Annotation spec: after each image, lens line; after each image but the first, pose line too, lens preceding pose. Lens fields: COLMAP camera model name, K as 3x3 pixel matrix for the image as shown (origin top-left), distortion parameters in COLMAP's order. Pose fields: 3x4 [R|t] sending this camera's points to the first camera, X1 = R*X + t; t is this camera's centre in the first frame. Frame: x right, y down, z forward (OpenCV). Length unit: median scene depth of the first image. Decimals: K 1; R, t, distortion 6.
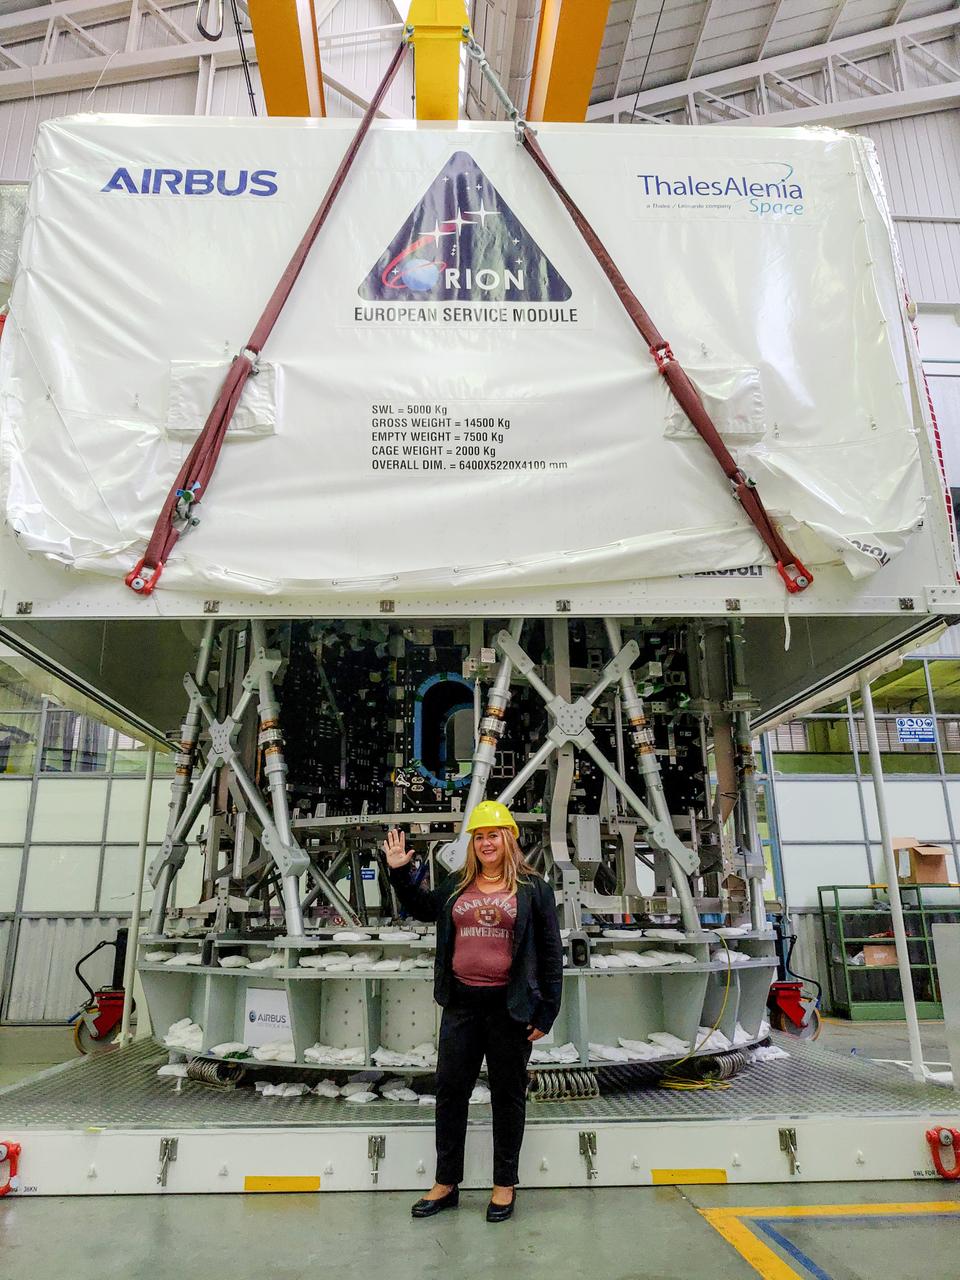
lens RADIAL K [[865.3, 0, 480.0], [0, 865.3, 640.0], [0, 0, 1]] dist [0.038802, -0.060522]
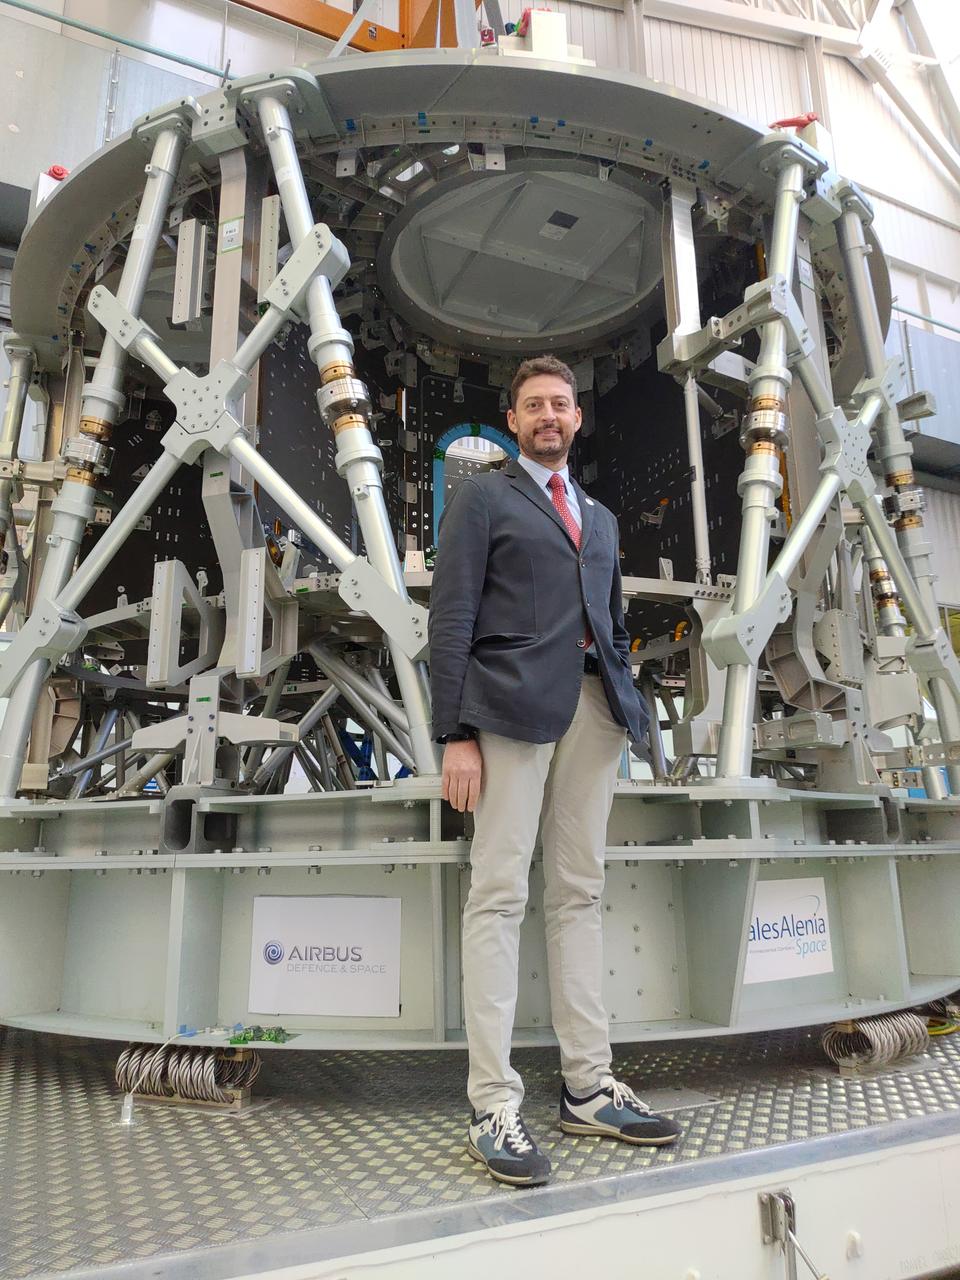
lens RADIAL K [[865.3, 0, 480.0], [0, 865.3, 640.0], [0, 0, 1]] dist [0.038802, -0.060522]
pose [[0.928330, 0.081247, 0.362771, -0.307551], [-0.103898, 0.993643, 0.043336, 0.201085], [-0.356944, -0.077921, 0.930870, 0.463424]]
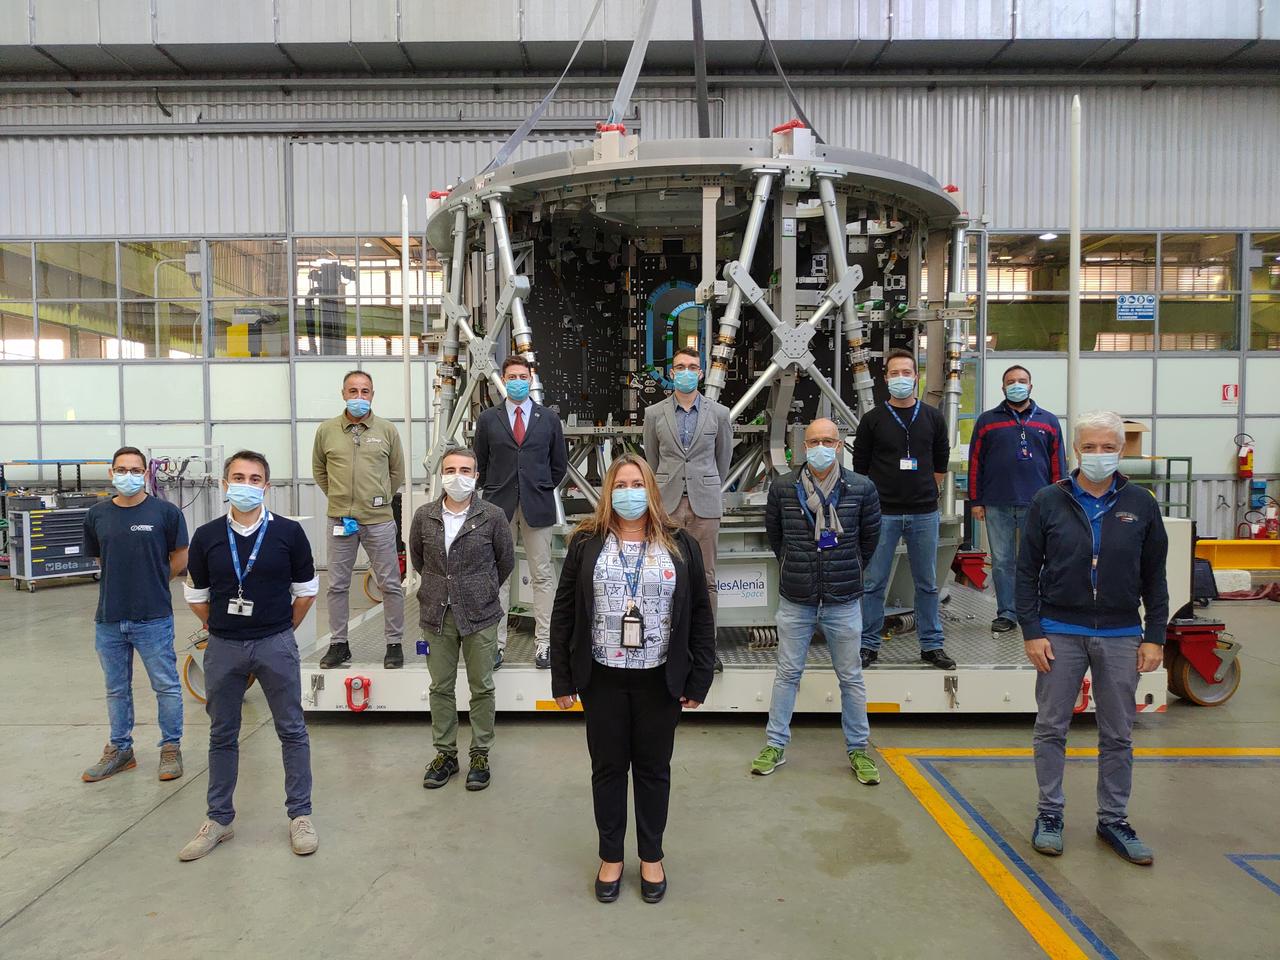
lens RADIAL K [[865.3, 0, 640.0], [0, 865.3, 480.0], [0, 0, 1]] dist [0.038802, -0.060522]
pose [[0.998358, 0.009677, -0.056462, -0.024276], [0.009332, 0.944991, 0.326963, -0.095046], [0.056520, -0.326953, 0.943349, -0.096859]]
